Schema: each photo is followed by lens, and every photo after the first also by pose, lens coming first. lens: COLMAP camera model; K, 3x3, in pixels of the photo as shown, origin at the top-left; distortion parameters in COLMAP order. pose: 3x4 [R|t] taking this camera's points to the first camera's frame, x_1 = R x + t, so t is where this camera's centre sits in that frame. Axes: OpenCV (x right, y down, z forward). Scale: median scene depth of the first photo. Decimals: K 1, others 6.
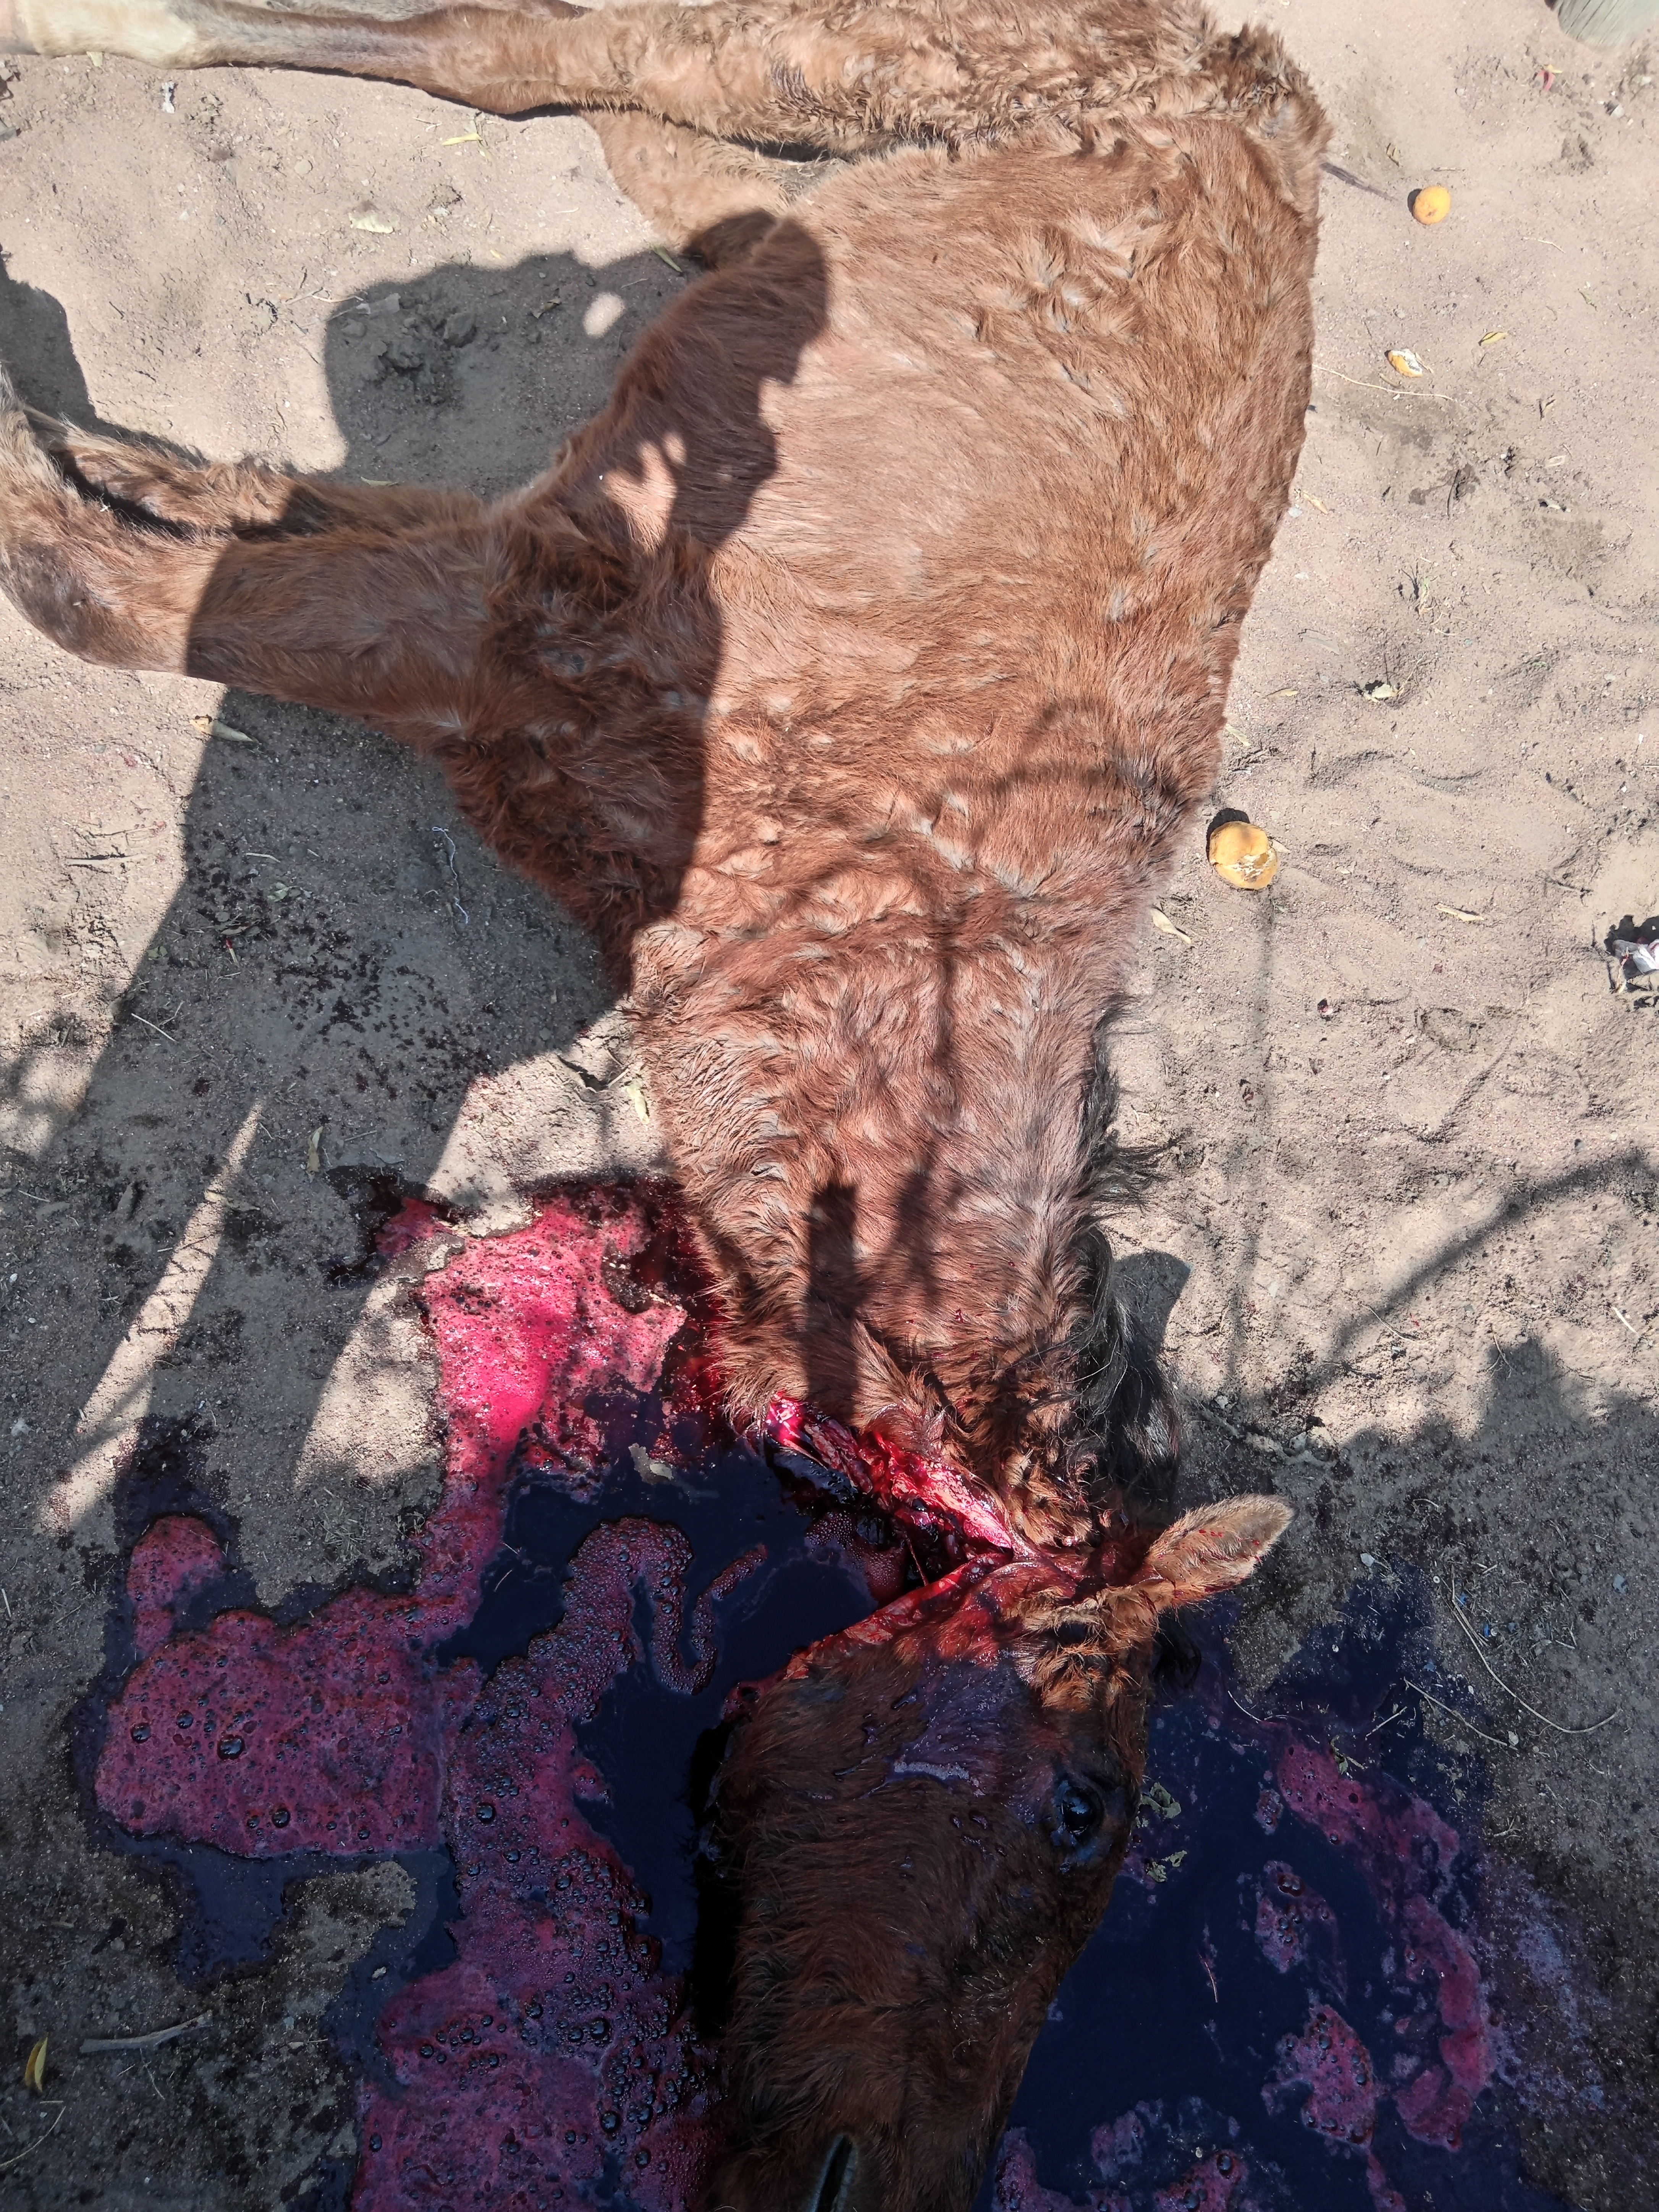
lens RADIAL K [[1695.0, 0, 819.4], [0, 1695.0, 1175.7], [0, 0, 1]] dist [0.000261, -0.004107]
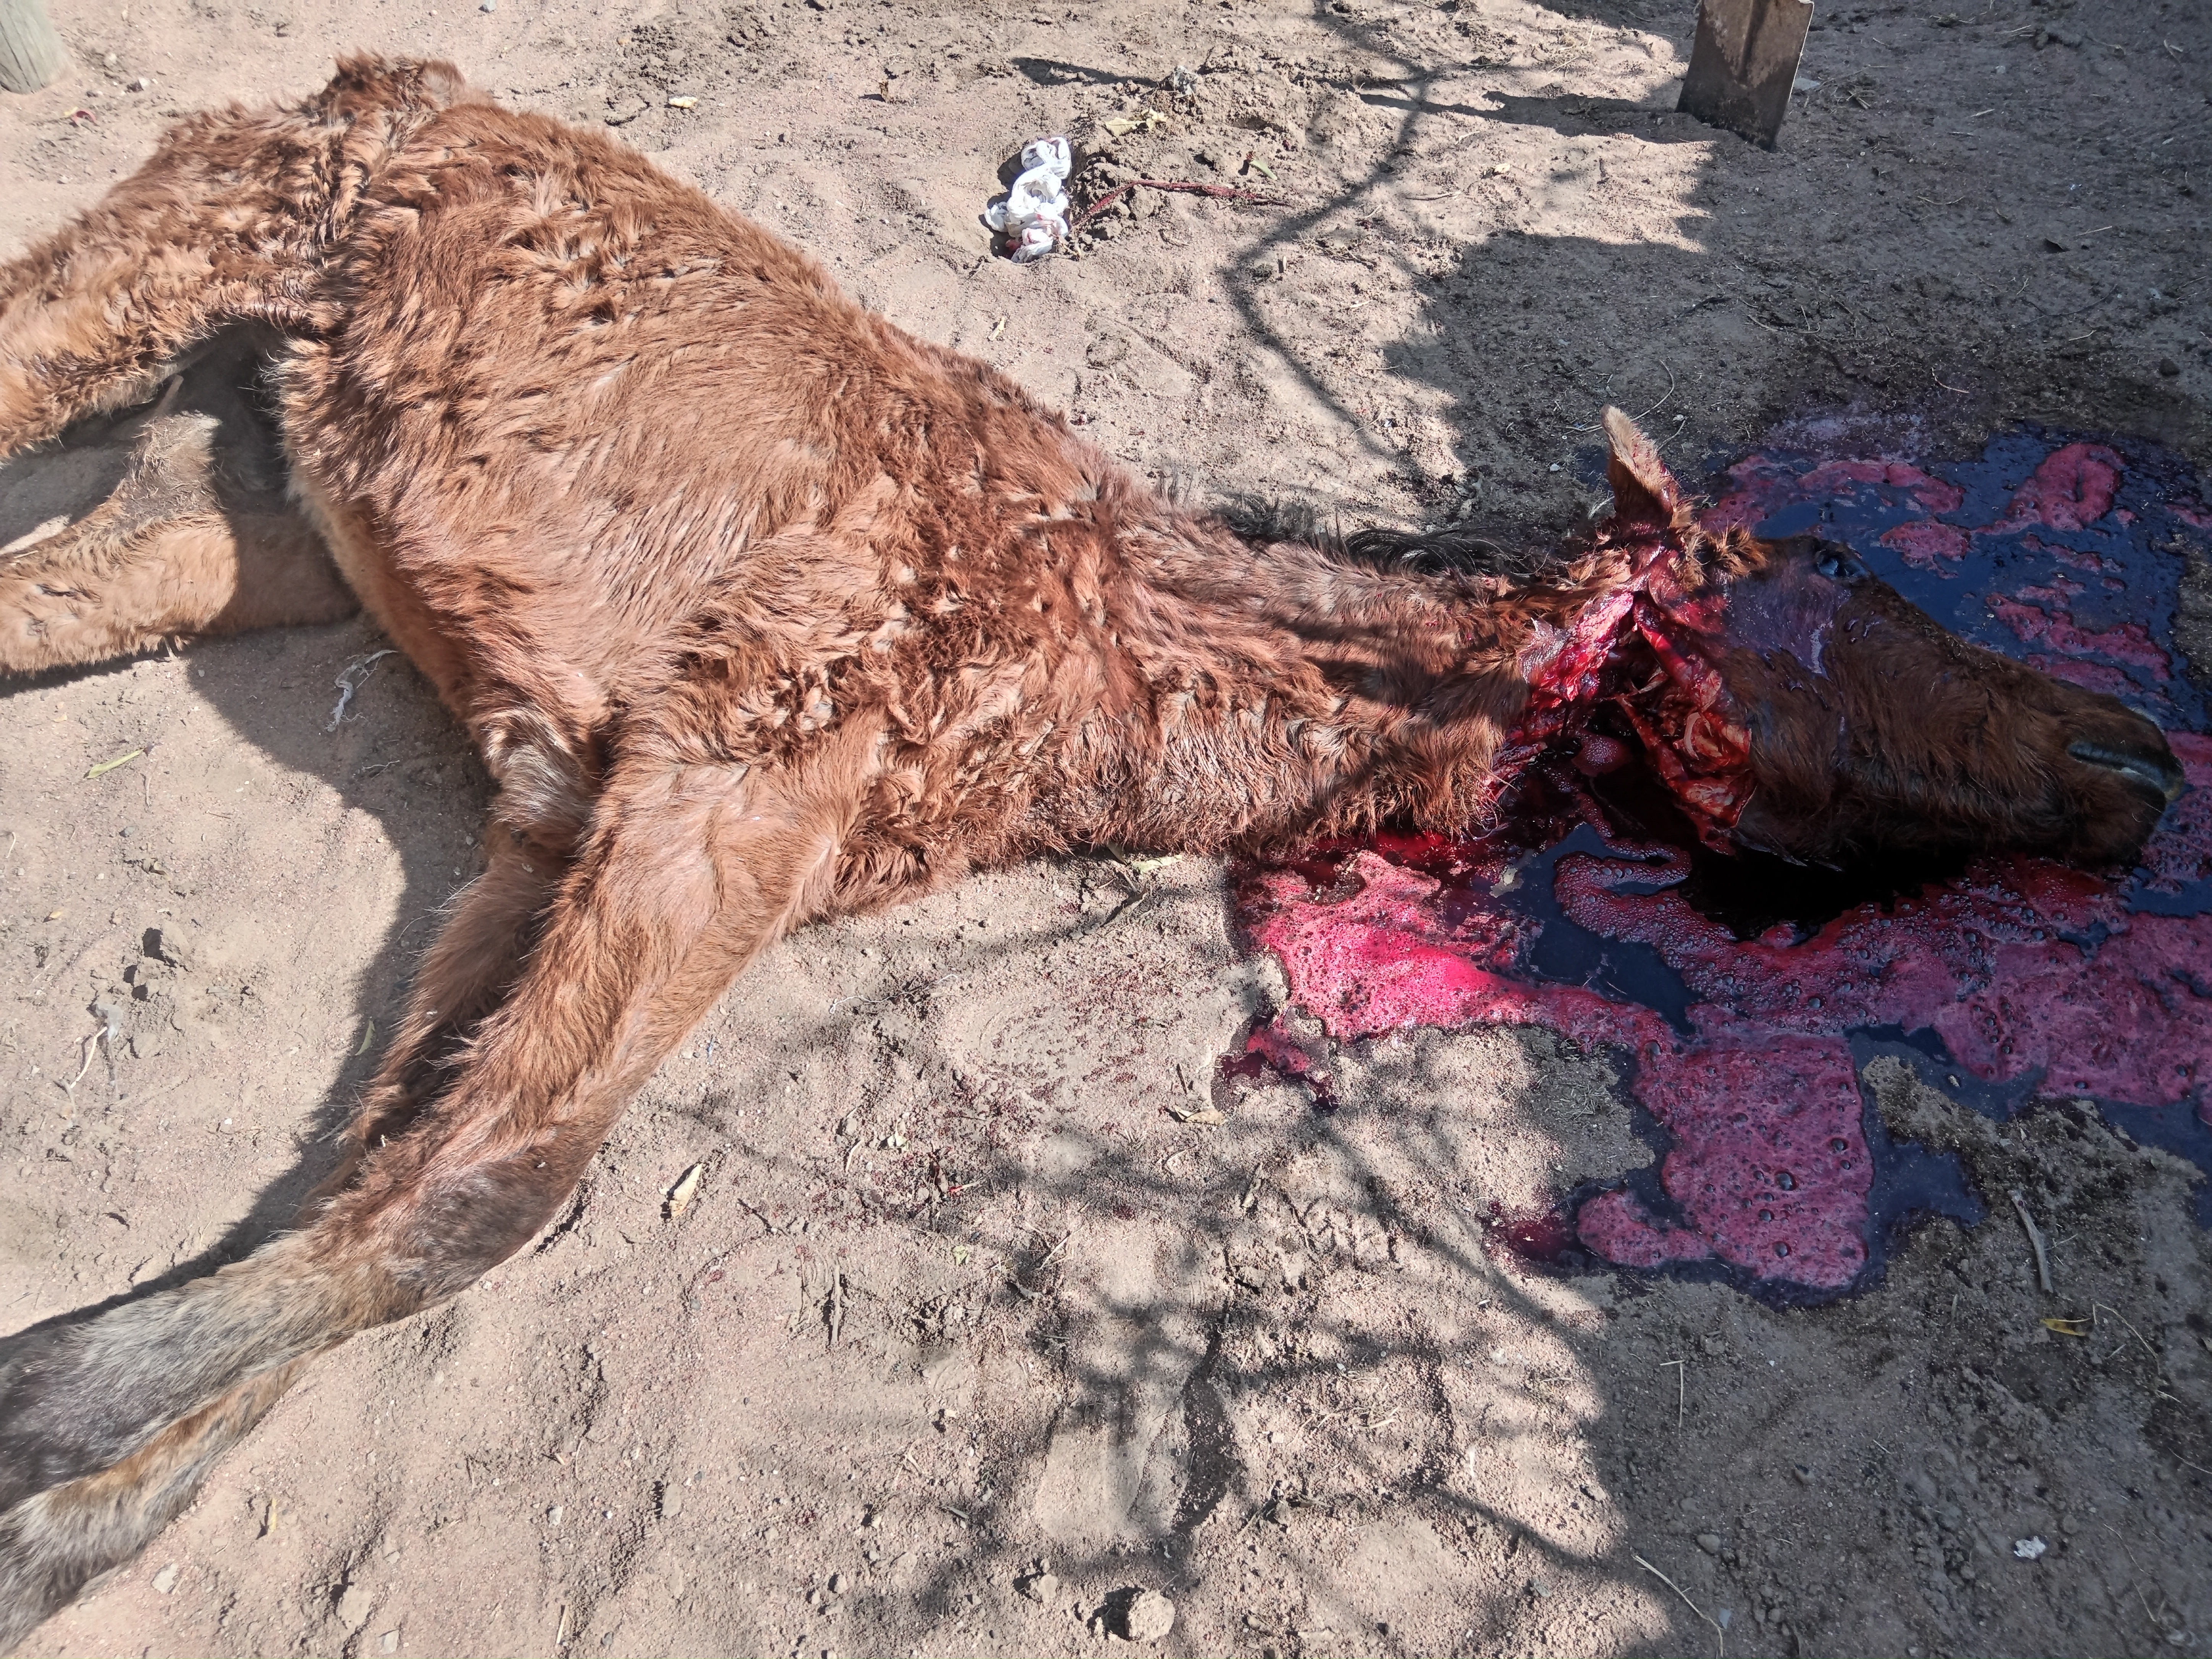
lens RADIAL K [[1695.0, 0, 1110.5], [0, 1695.0, 811.4], [0, 0, 1]] dist [0.000261, -0.004107]
pose [[0.159854, -0.886511, 0.434219, -0.588575], [0.927870, 0.285065, 0.240406, -0.364209], [-0.336903, 0.364468, 0.868135, 0.061273]]
